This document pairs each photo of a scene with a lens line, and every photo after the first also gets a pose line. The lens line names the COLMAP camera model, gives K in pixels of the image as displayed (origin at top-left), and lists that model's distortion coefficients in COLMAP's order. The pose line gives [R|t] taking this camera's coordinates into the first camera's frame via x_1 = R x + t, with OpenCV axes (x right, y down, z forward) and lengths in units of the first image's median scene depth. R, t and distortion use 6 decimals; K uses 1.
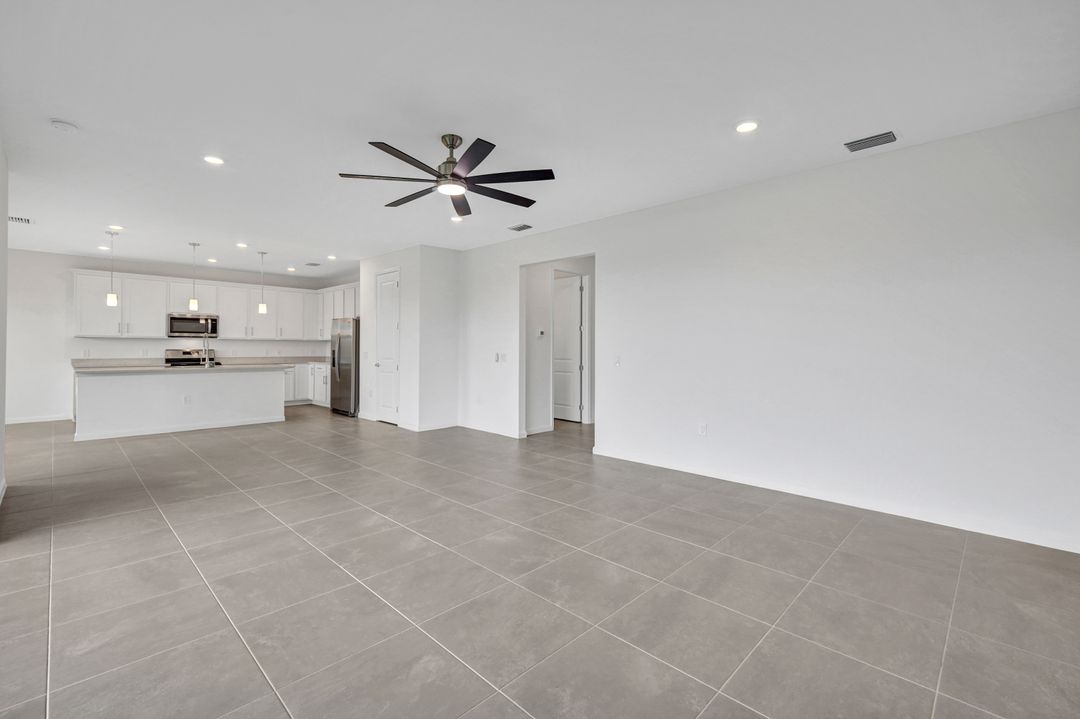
lens RADIAL K [[473.7, 0, 543.4], [0, 473.7, 347.7], [0, 0, 1]] dist [-0.000257, 0.000018]
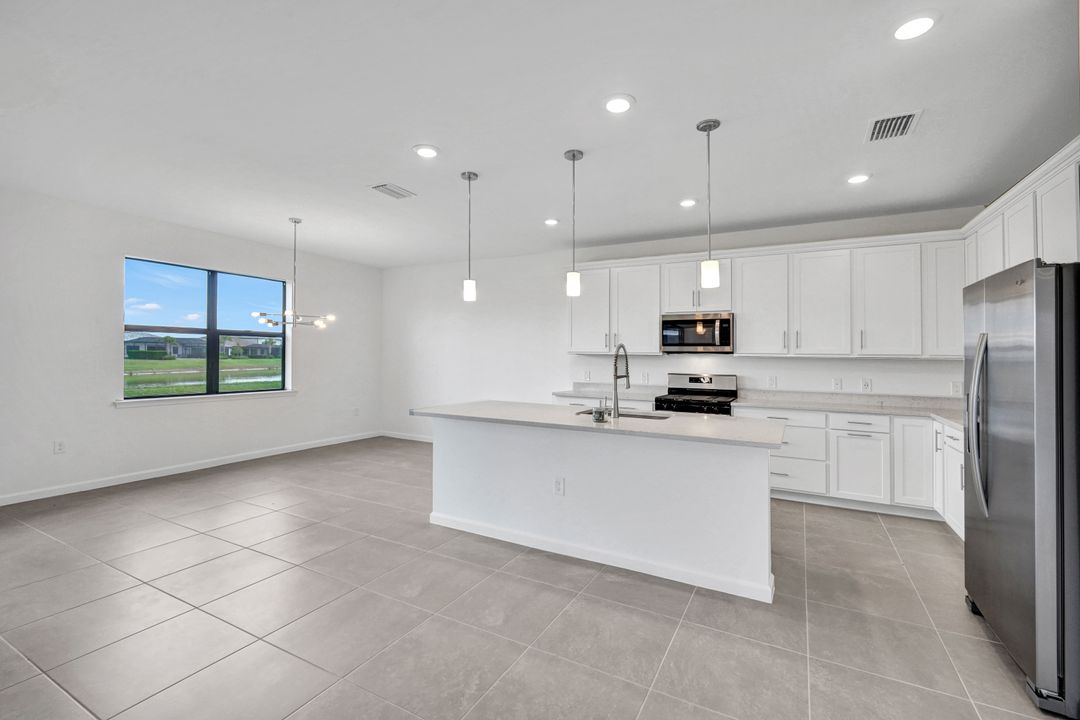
lens RADIAL K [[473.7, 0, 543.4], [0, 473.7, 348.2], [0, 0, 1]] dist [-0.000257, 0.000018]
pose [[0.262151, -0.017768, -0.964863, -0.235352], [-0.015476, 0.999625, -0.022613, -0.012454], [0.964903, 0.020860, 0.261777, 0.679844]]
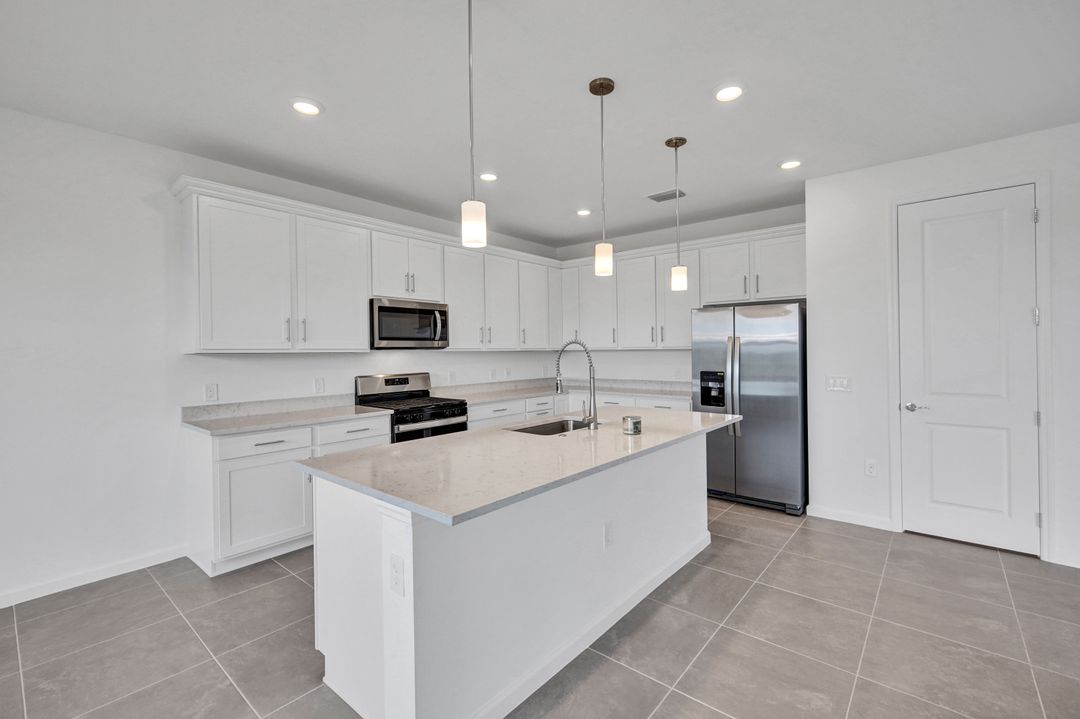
lens RADIAL K [[485.9, 0, 525.6], [0, 485.9, 342.3], [0, 0, 1]] dist [0.001090, -0.000325]
pose [[0.997492, -0.015052, 0.069166, -0.667678], [0.016633, 0.999612, -0.022342, -0.016212], [-0.068803, 0.023436, 0.997355, 0.512340]]
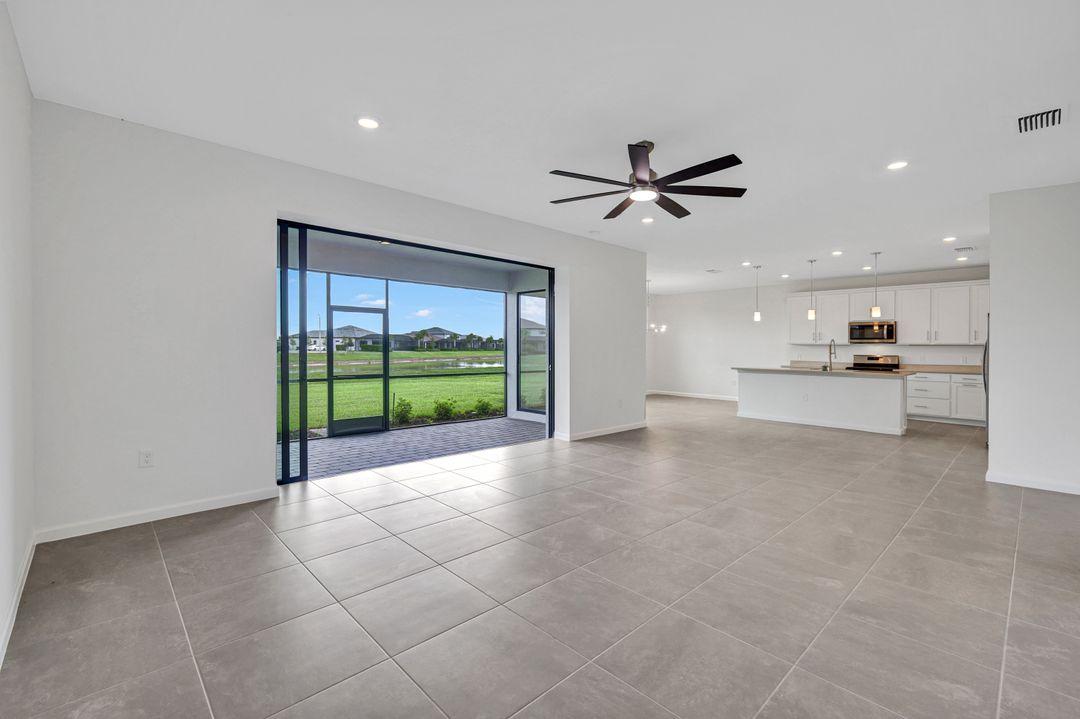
lens RADIAL K [[476.3, 0, 541.7], [0, 476.3, 353.6], [0, 0, 1]] dist [0.000337, 0.000183]
pose [[-0.043479, 0.008323, -0.999020, 0.341175], [-0.013646, 0.999867, 0.008923, 0.000947], [0.998961, 0.014021, -0.043360, 0.326943]]
